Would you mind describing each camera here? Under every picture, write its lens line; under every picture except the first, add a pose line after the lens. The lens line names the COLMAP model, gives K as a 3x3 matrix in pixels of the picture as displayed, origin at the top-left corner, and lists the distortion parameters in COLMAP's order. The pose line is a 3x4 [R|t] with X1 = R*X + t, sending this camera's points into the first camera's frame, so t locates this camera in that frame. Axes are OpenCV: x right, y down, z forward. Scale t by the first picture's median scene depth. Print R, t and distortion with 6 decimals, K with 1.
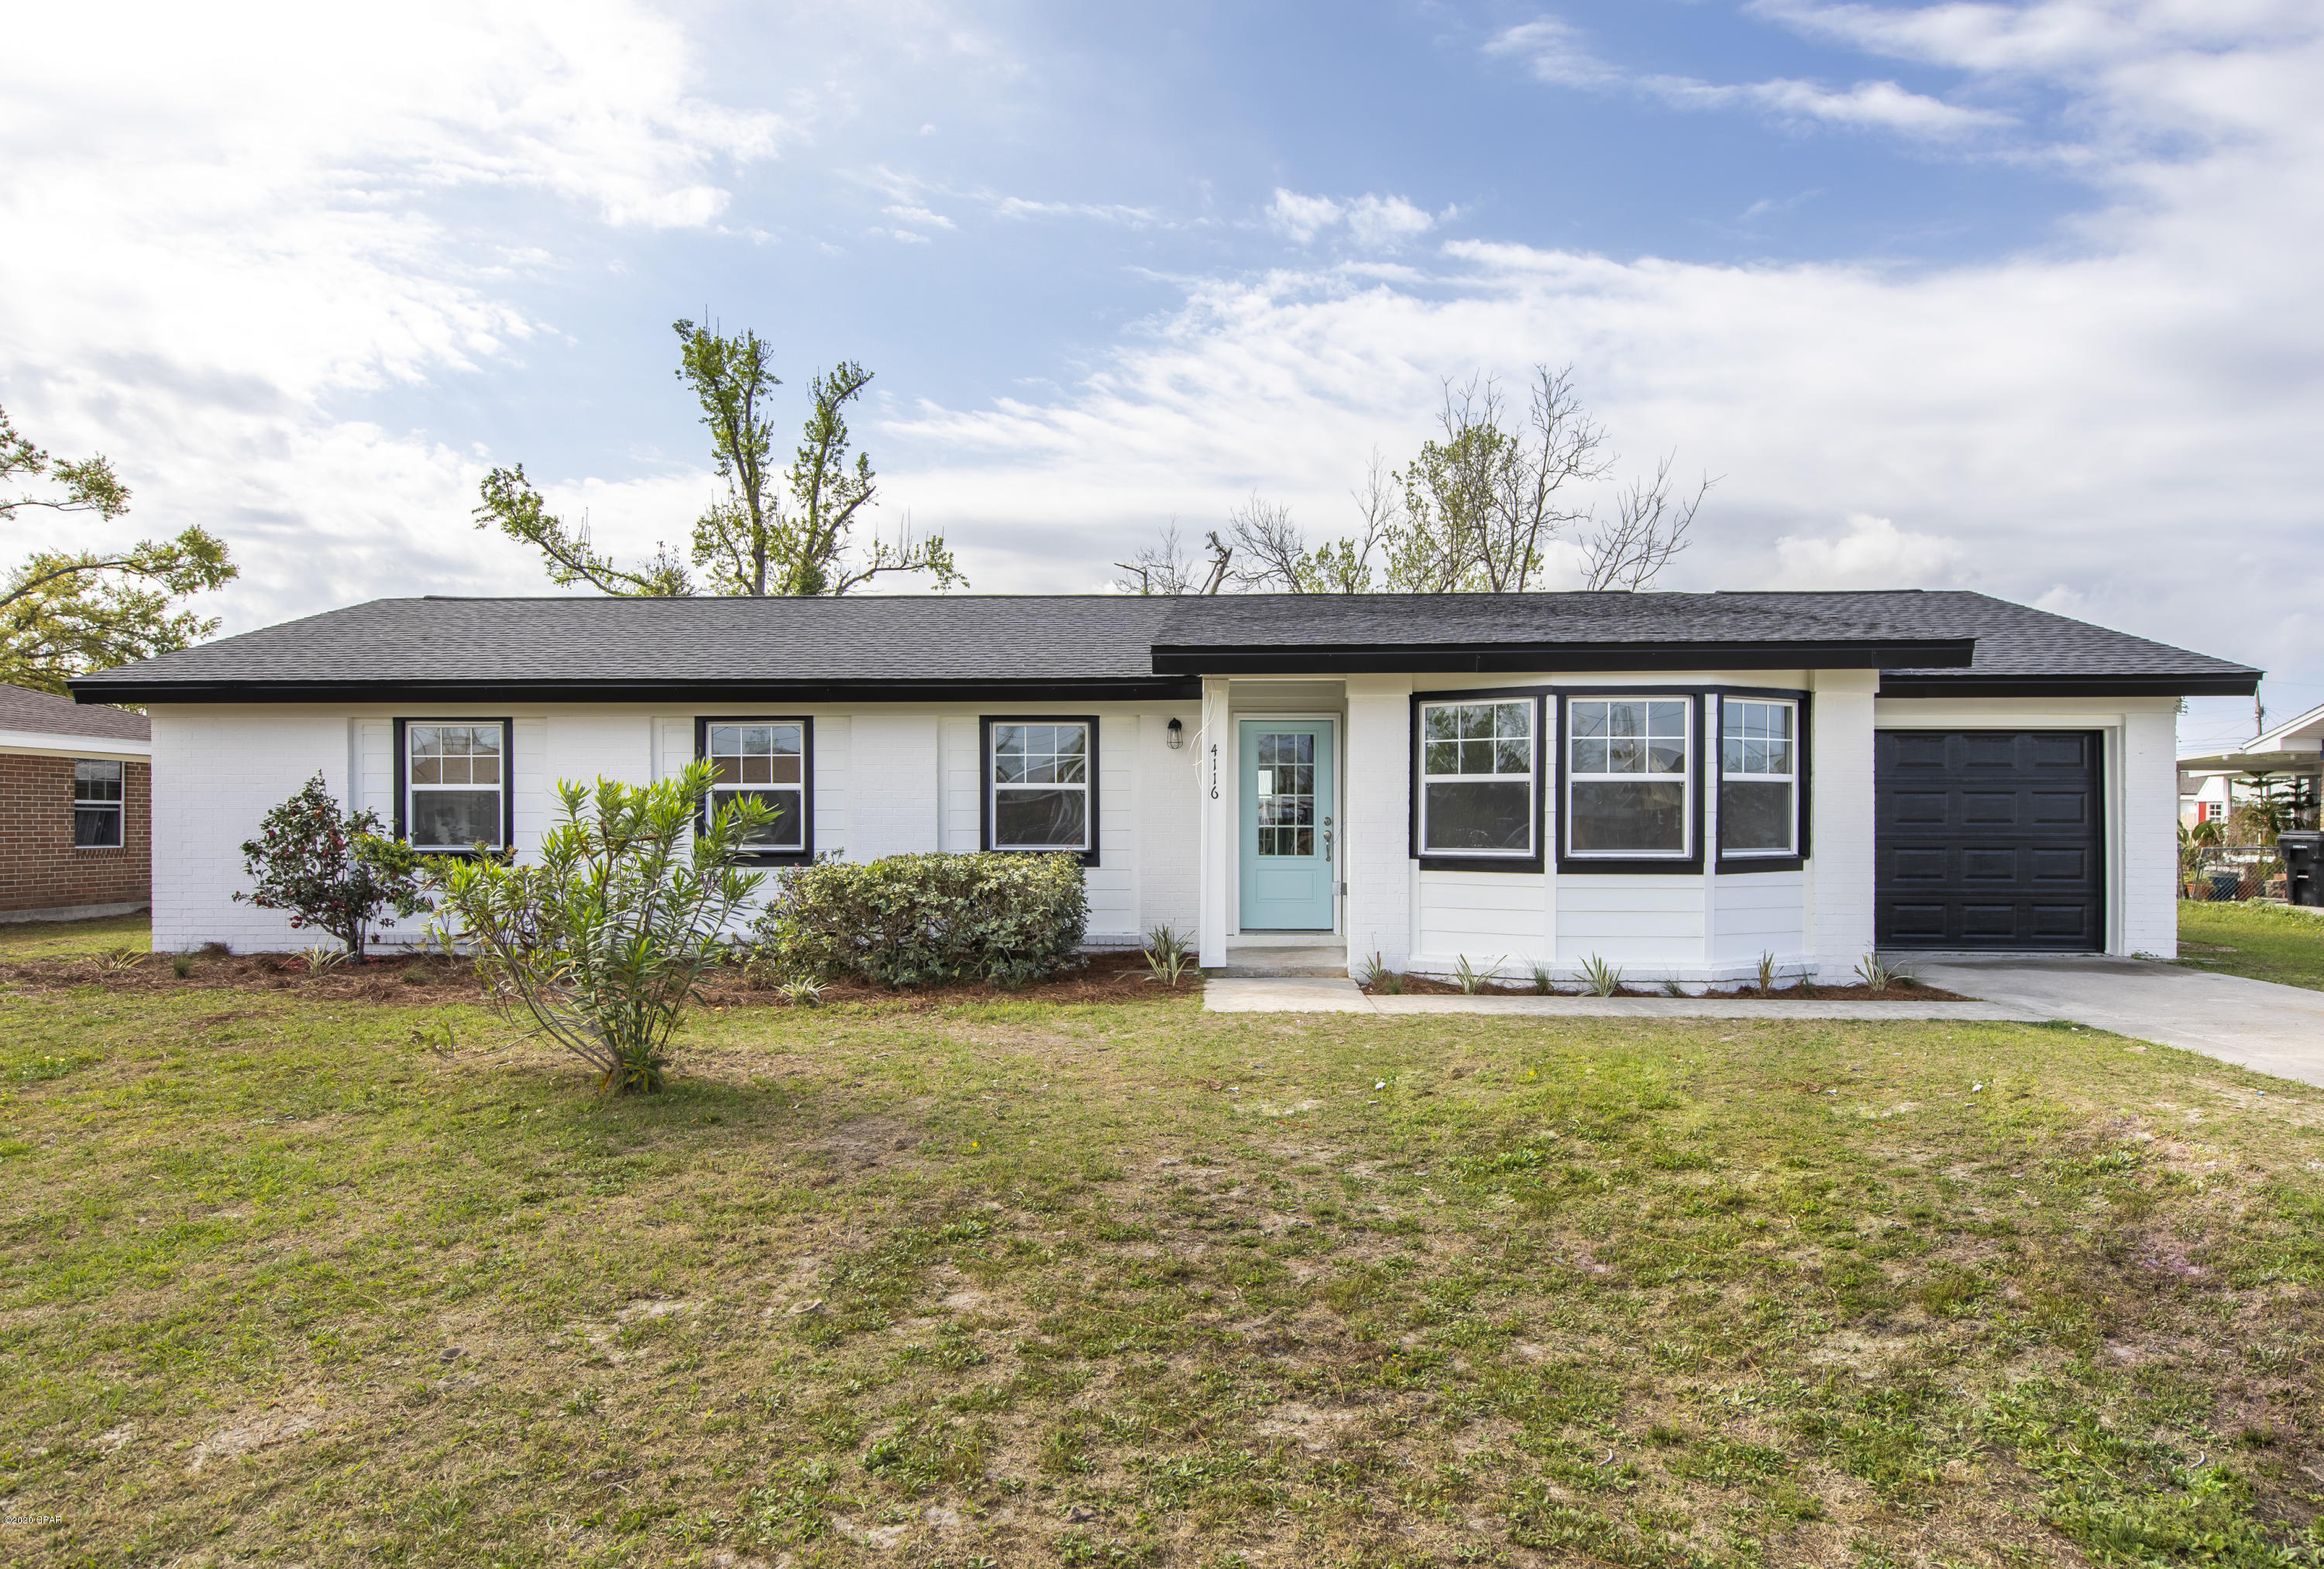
lens RADIAL K [[1321.7, 0, 1162.5], [0, 1321.7, 798.5], [0, 0, 1]] dist [0.007180, 0.000072]
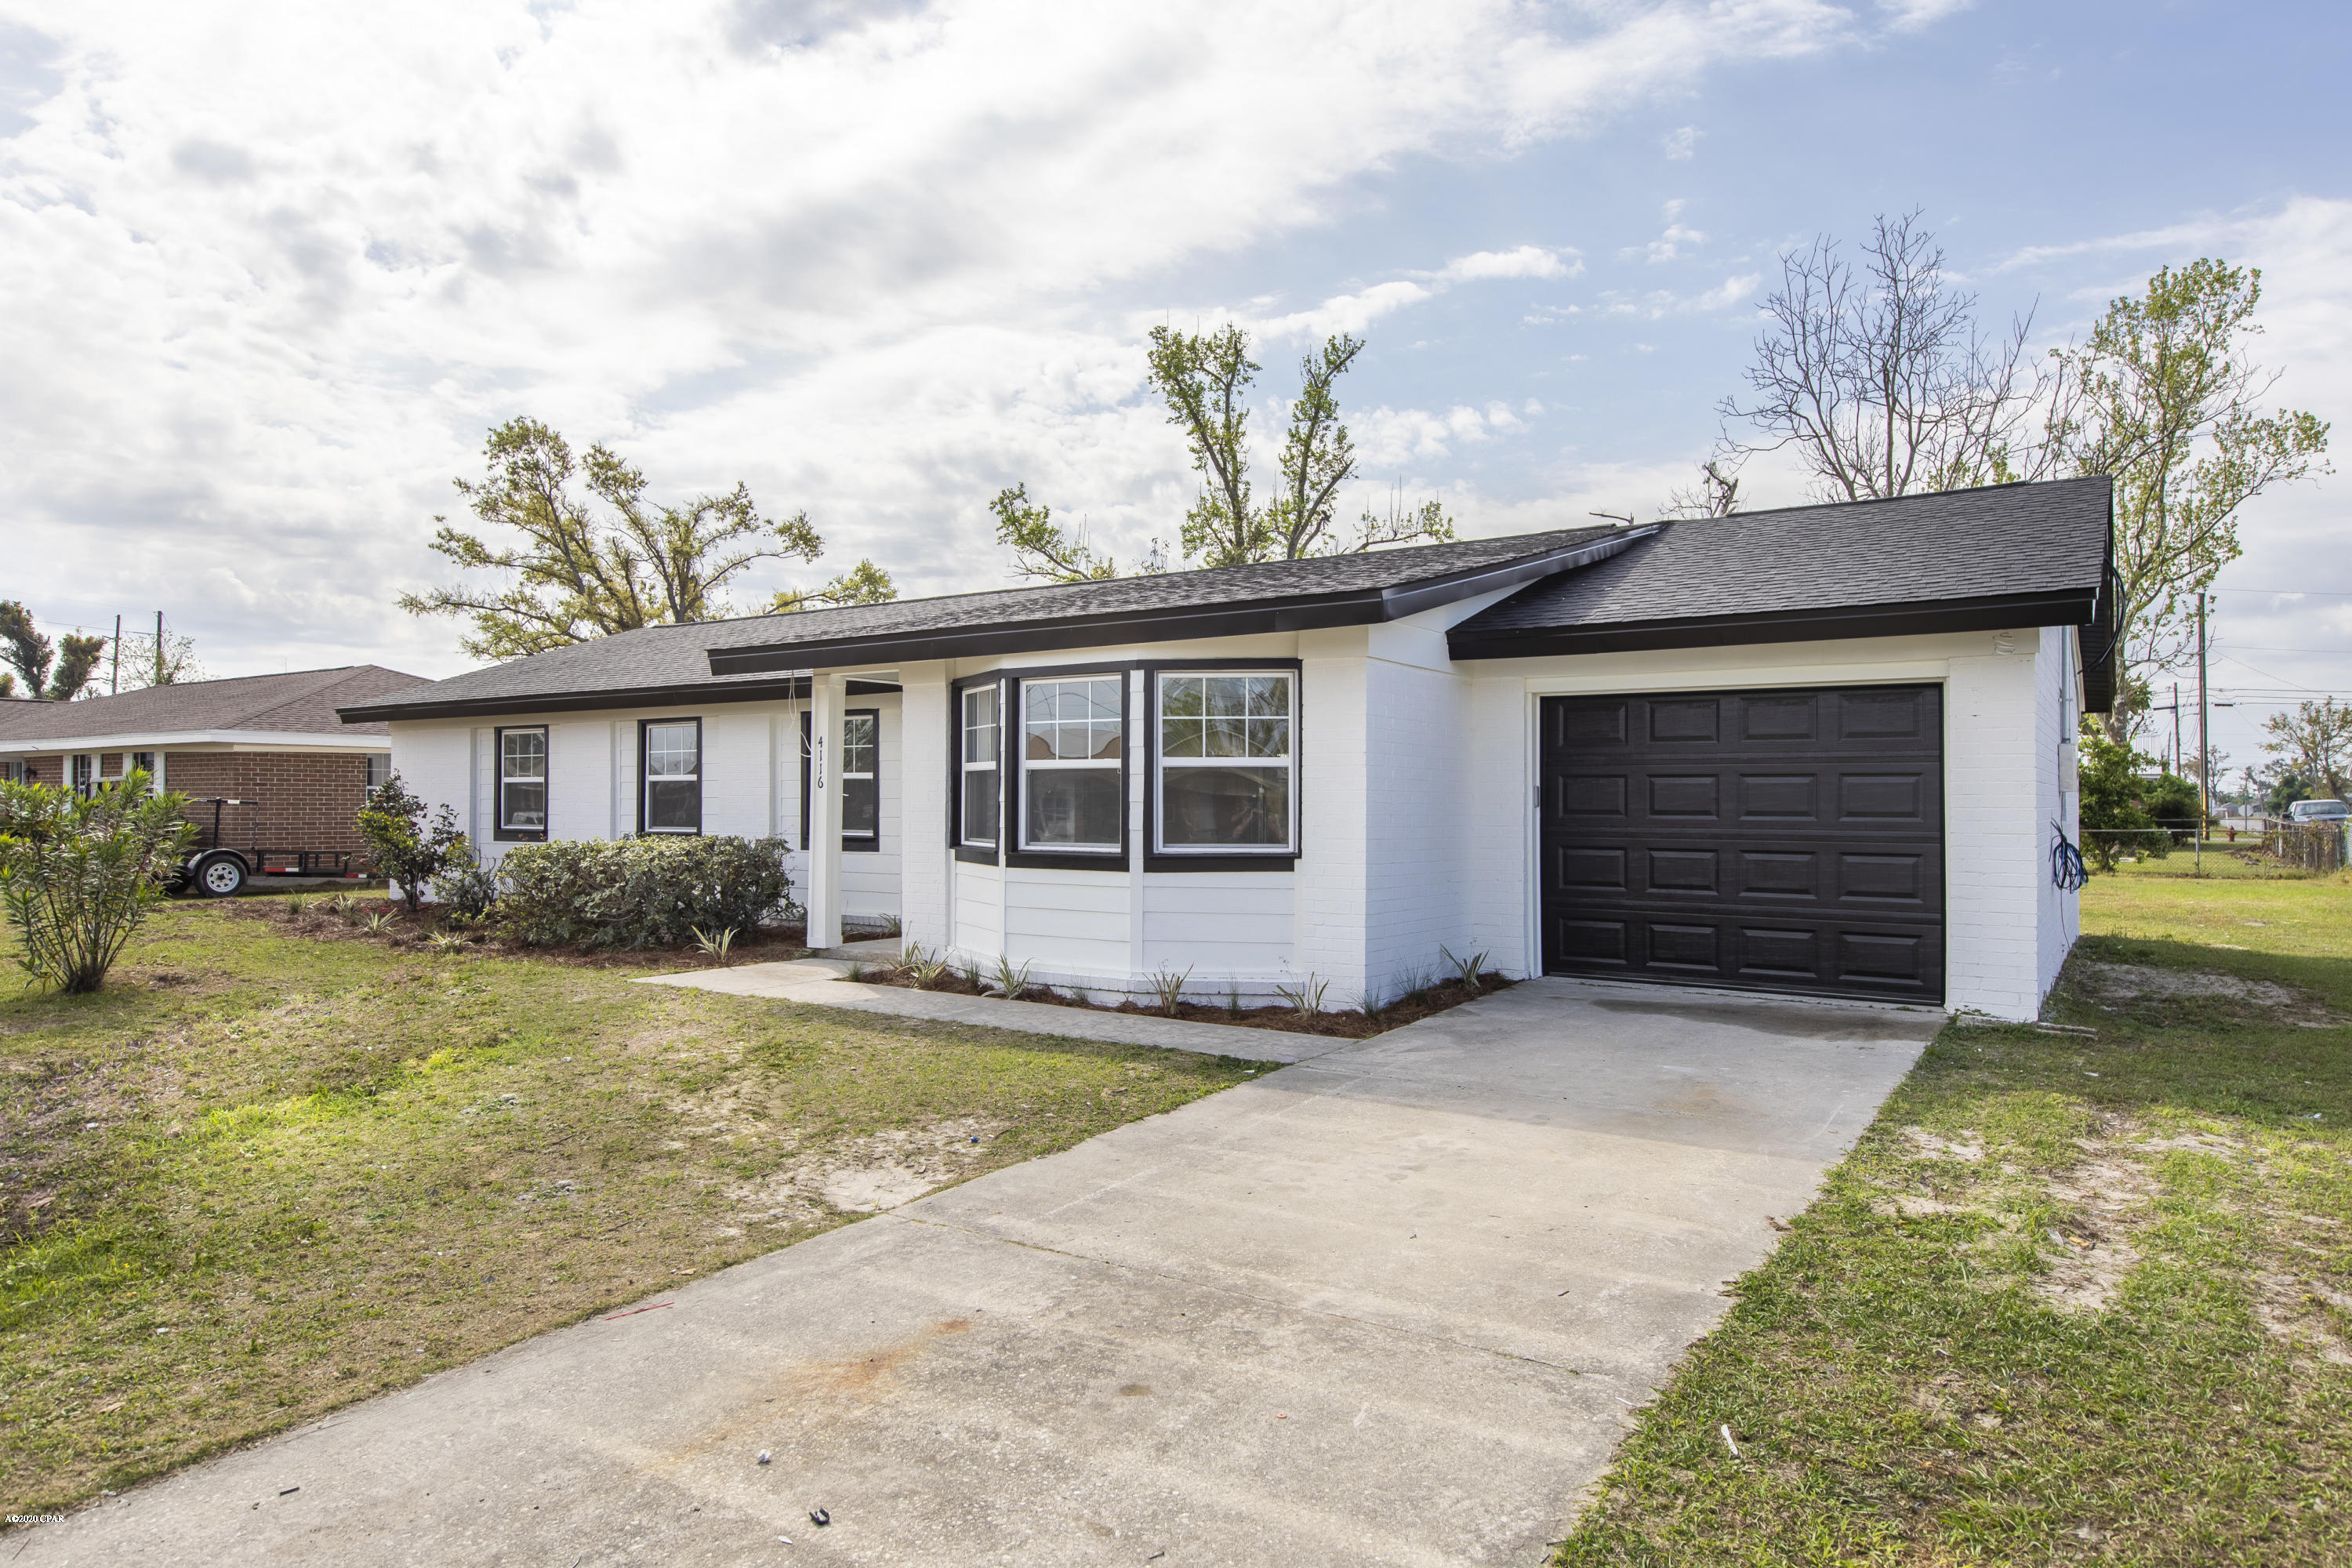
lens RADIAL K [[1412.5, 0, 1176.1], [0, 1412.5, 777.3], [0, 0, 1]] dist [0.002433, 0.003032]
pose [[0.842636, -0.005938, -0.538451, 0.705333], [0.006510, 0.999978, -0.000839, -0.004293], [0.538444, -0.002798, 0.842656, 0.158745]]
